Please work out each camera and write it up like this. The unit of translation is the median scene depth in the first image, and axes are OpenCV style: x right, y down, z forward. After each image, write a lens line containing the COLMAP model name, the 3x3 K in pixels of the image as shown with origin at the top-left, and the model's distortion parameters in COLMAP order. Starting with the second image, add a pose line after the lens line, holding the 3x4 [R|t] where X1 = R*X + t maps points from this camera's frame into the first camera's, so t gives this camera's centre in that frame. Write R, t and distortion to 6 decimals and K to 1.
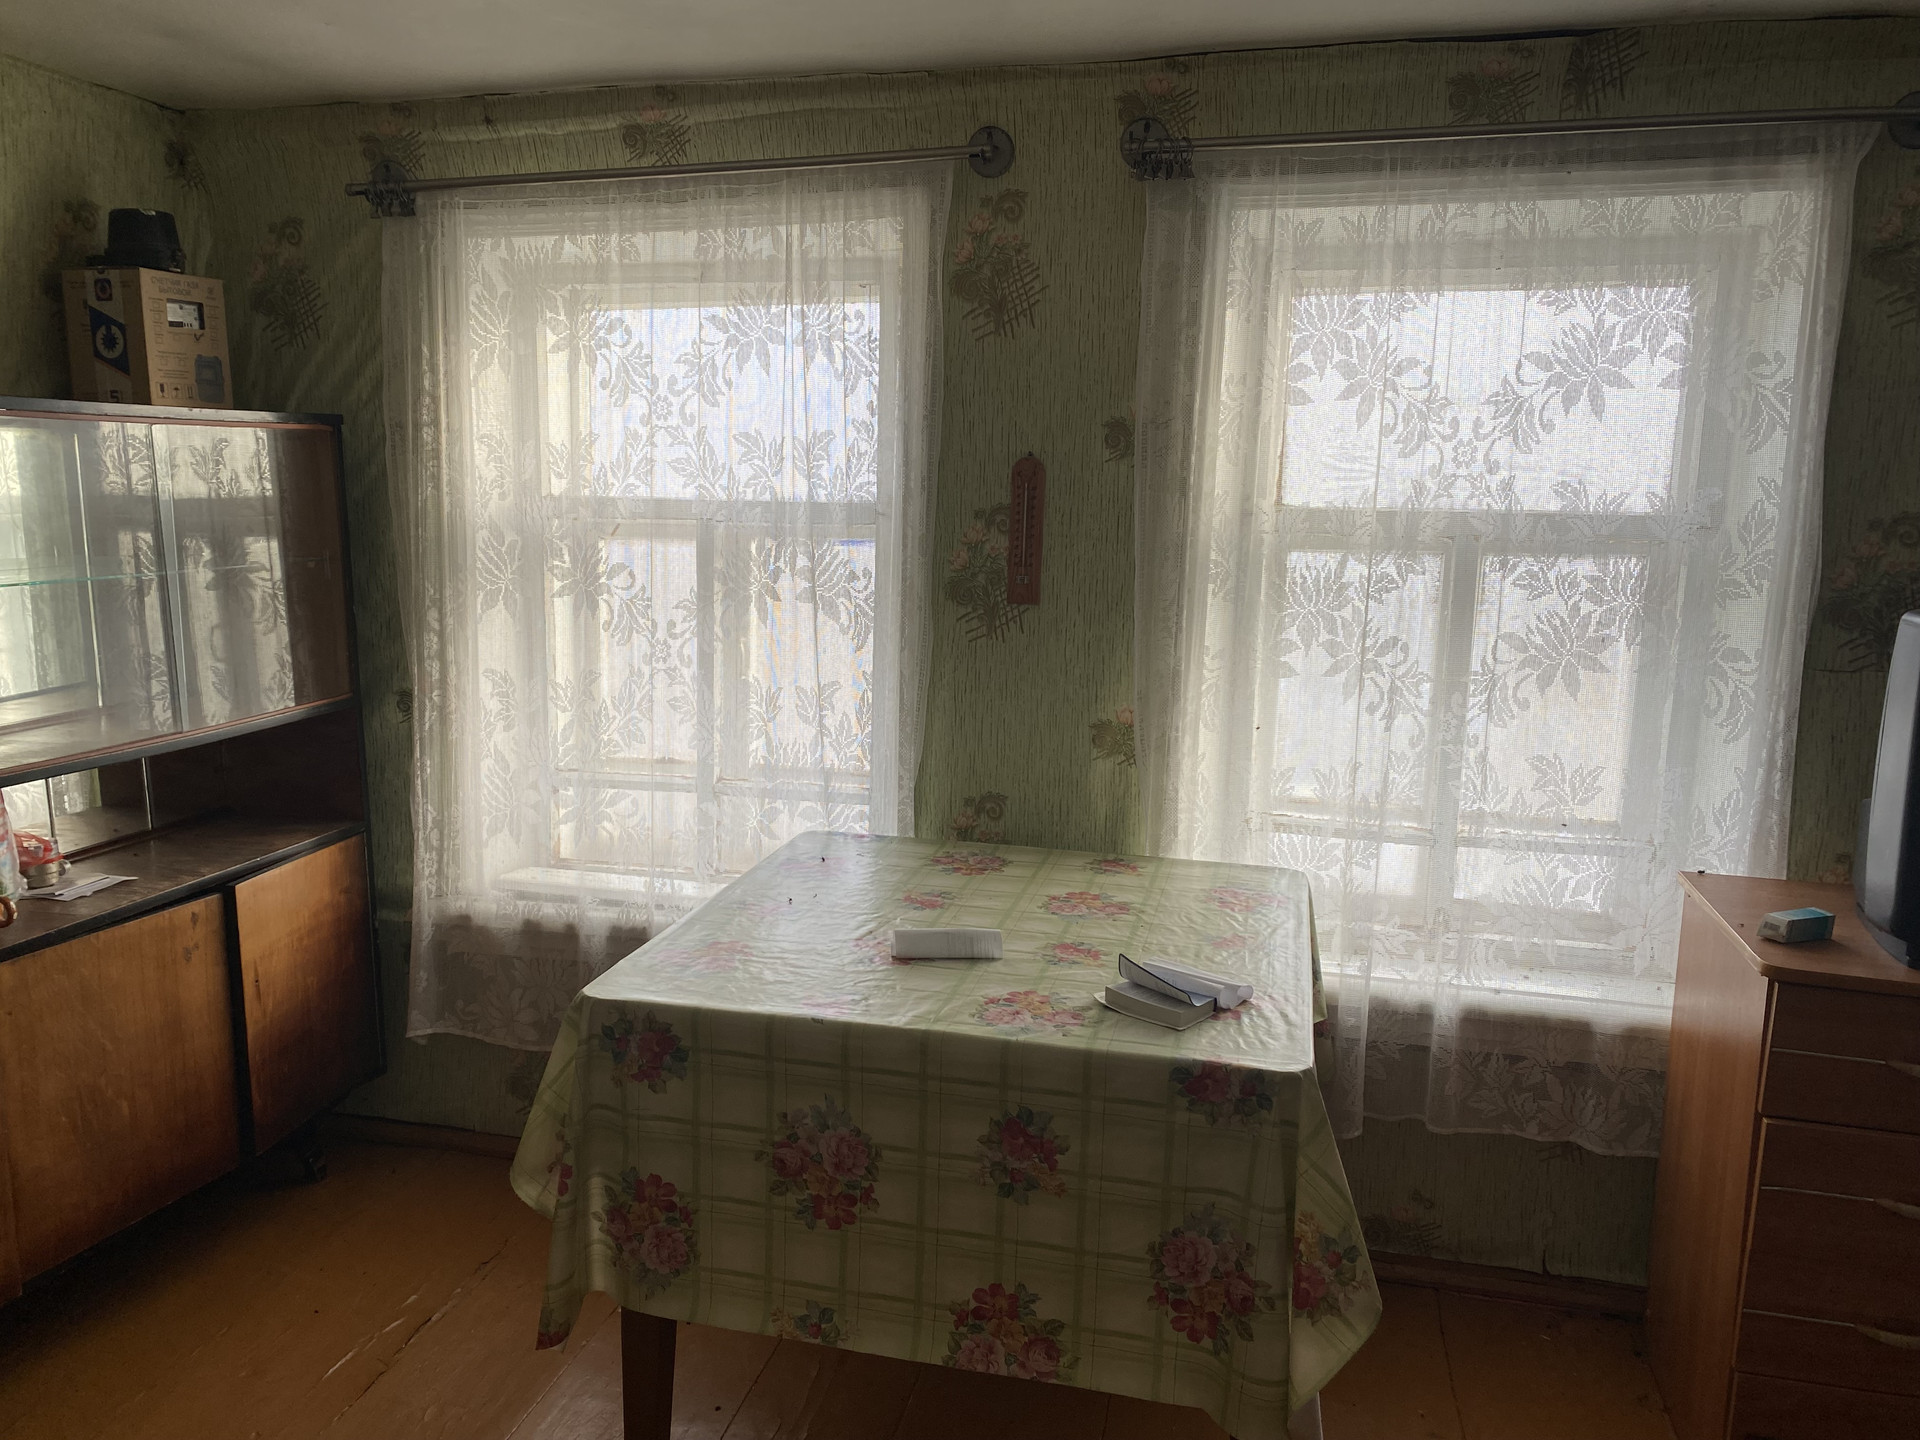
lens RADIAL K [[1482.6, 0, 960.0], [0, 1482.6, 720.0], [0, 0, 1]] dist [0.016027, -0.006200]
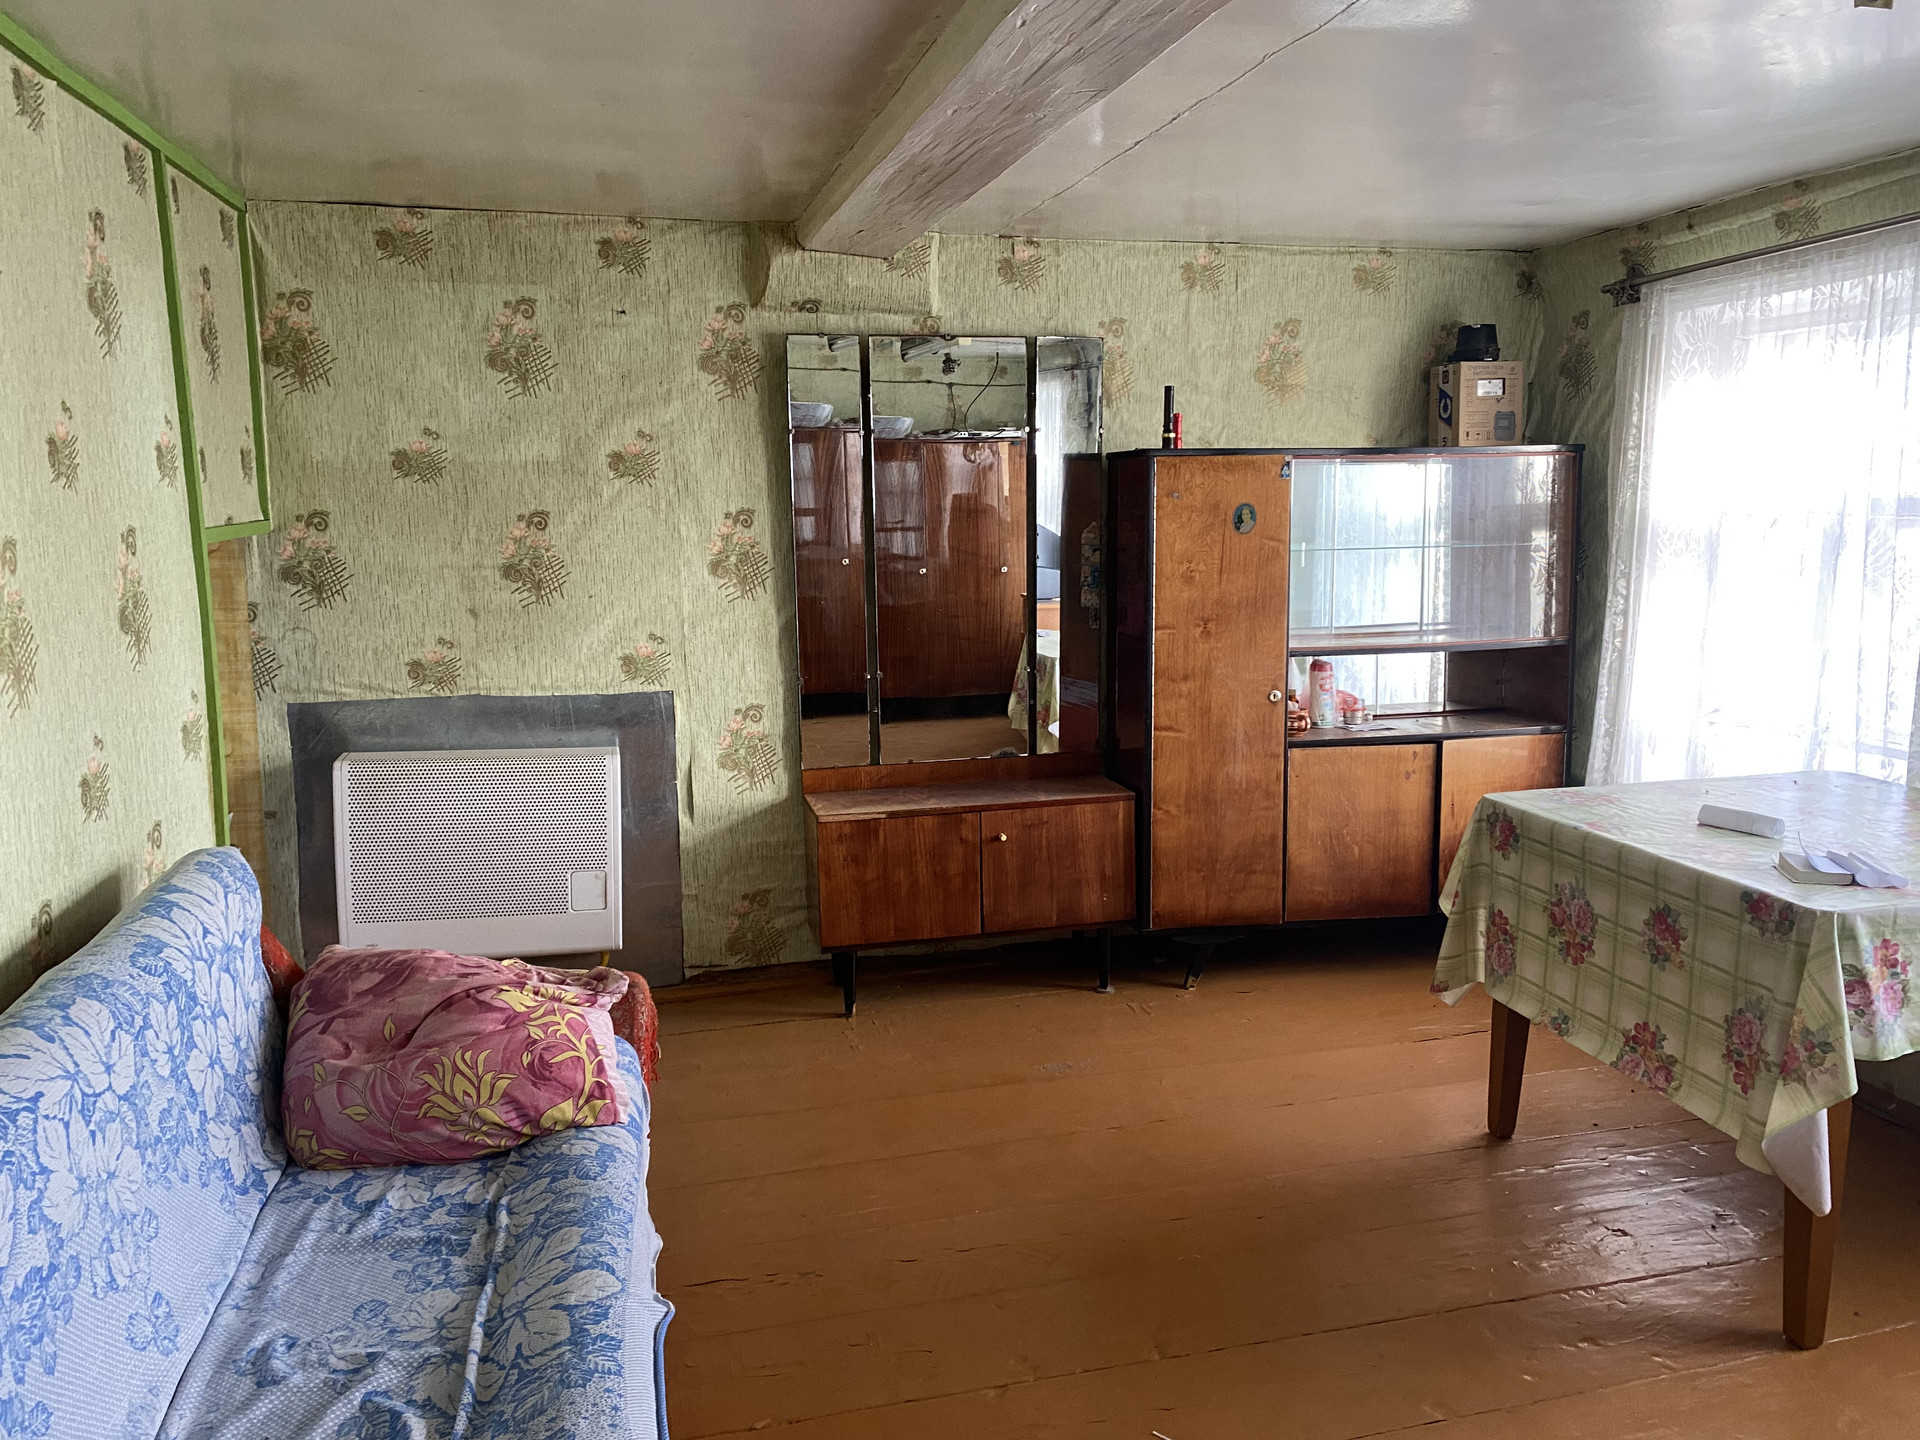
lens RADIAL K [[1482.6, 0, 960.0], [0, 1482.6, 720.0], [0, 0, 1]] dist [0.016027, -0.006200]
pose [[0.466682, 0.118189, -0.876493, 0.660311], [-0.125334, 0.989867, 0.066744, 0.045344], [0.875500, 0.078706, 0.476766, -0.226639]]
